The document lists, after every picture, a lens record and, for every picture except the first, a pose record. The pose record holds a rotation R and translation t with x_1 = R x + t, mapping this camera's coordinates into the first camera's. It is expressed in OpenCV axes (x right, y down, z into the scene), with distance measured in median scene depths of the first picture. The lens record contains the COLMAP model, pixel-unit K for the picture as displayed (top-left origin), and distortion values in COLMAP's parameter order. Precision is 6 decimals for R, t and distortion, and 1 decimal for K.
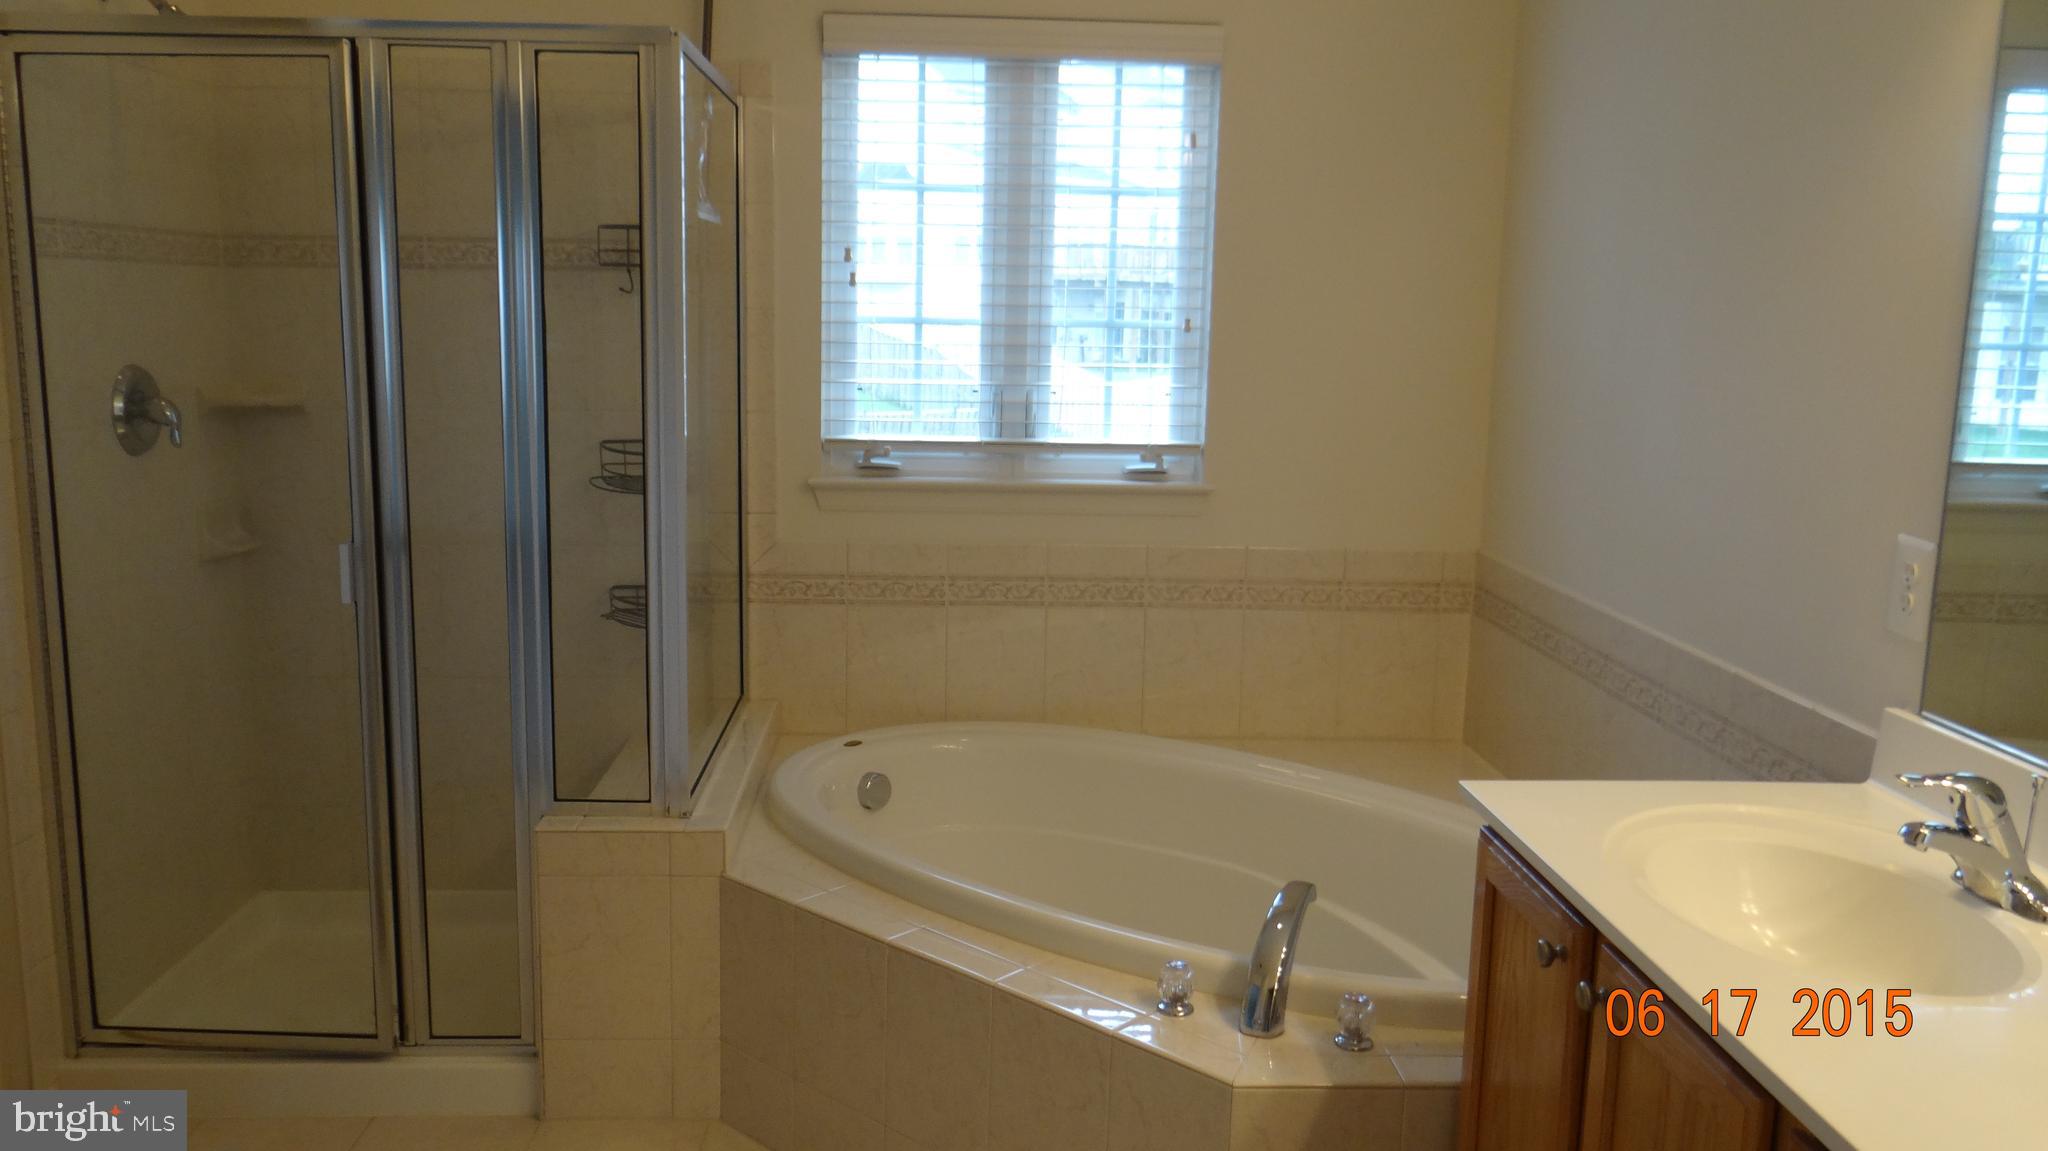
lens RADIAL K [[1622.7, 0, 1016.2], [0, 1622.7, 579.9], [0, 0, 1]] dist [-0.006499, 0.002072]
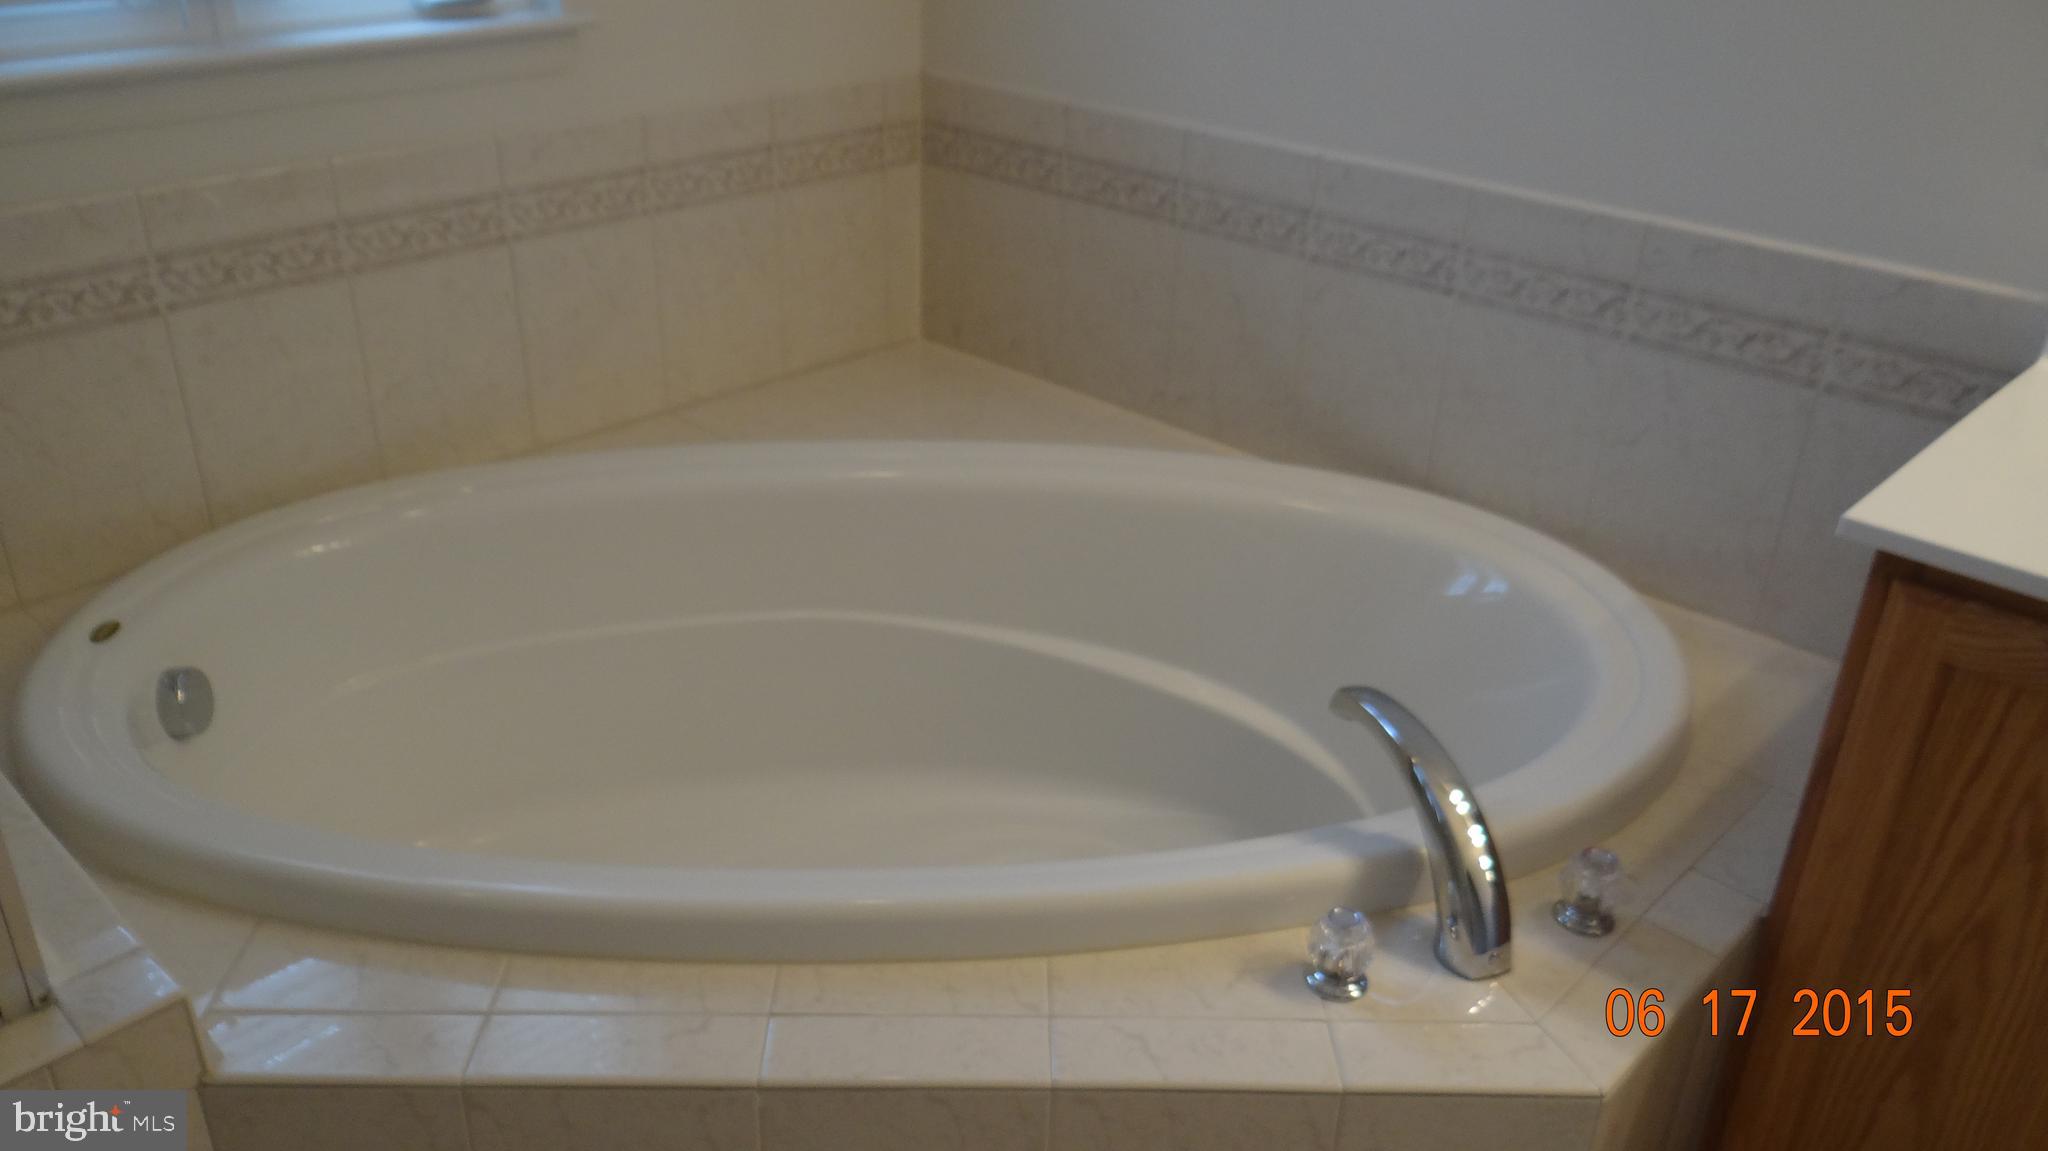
lens RADIAL K [[1622.7, 0, 1028.2], [0, 1622.7, 563.1], [0, 0, 1]] dist [-0.006499, 0.002072]
pose [[0.721140, -0.315199, 0.616933, -0.188204], [0.108982, 0.931031, 0.348286, -0.060143], [-0.684164, -0.183929, 0.705755, 0.430775]]
